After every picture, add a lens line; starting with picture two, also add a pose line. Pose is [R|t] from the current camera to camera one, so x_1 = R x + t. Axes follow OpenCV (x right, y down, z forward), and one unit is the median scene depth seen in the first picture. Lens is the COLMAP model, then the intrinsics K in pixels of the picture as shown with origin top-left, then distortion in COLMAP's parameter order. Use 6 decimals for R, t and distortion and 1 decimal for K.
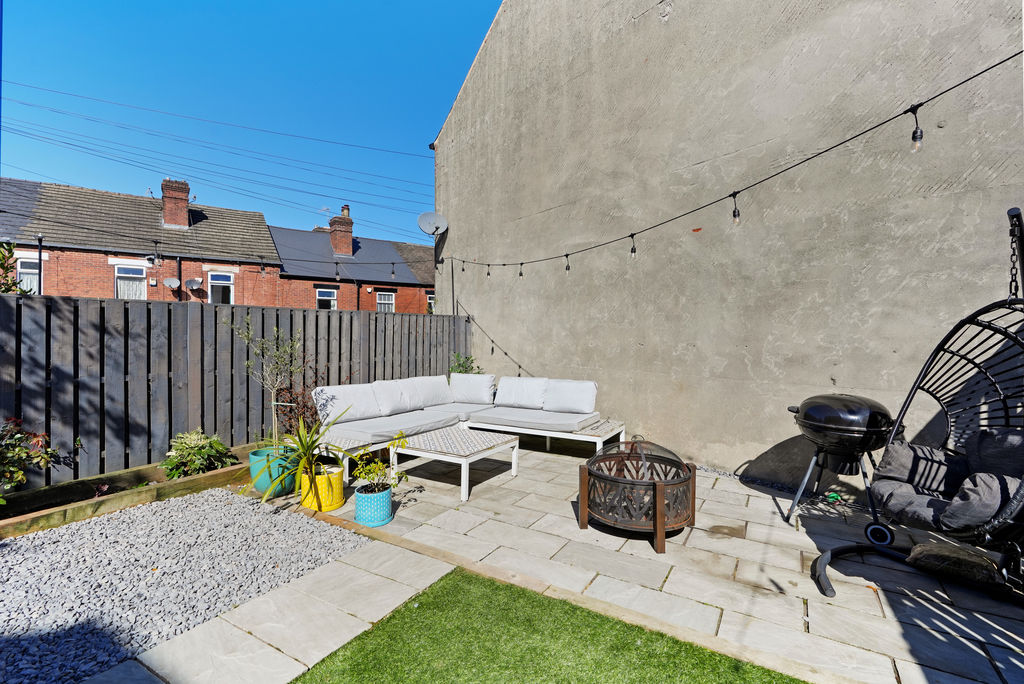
lens RADIAL K [[457.5, 0, 513.2], [0, 457.5, 337.7], [0, 0, 1]] dist [-0.002351, 0.000113]
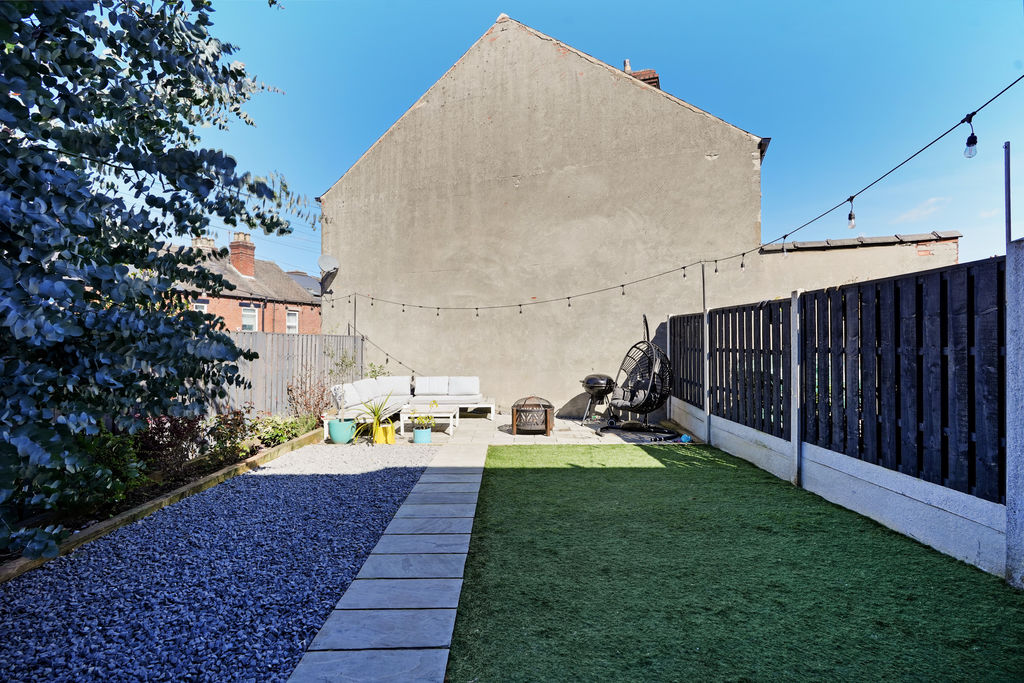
lens RADIAL K [[457.5, 0, 513.2], [0, 457.5, 337.2], [0, 0, 1]] dist [-0.002351, 0.000113]
pose [[0.850876, 0.024109, 0.524813, -0.661027], [-0.001878, 0.999080, -0.042851, 0.021178], [-0.525363, 0.035475, 0.850138, -0.595436]]
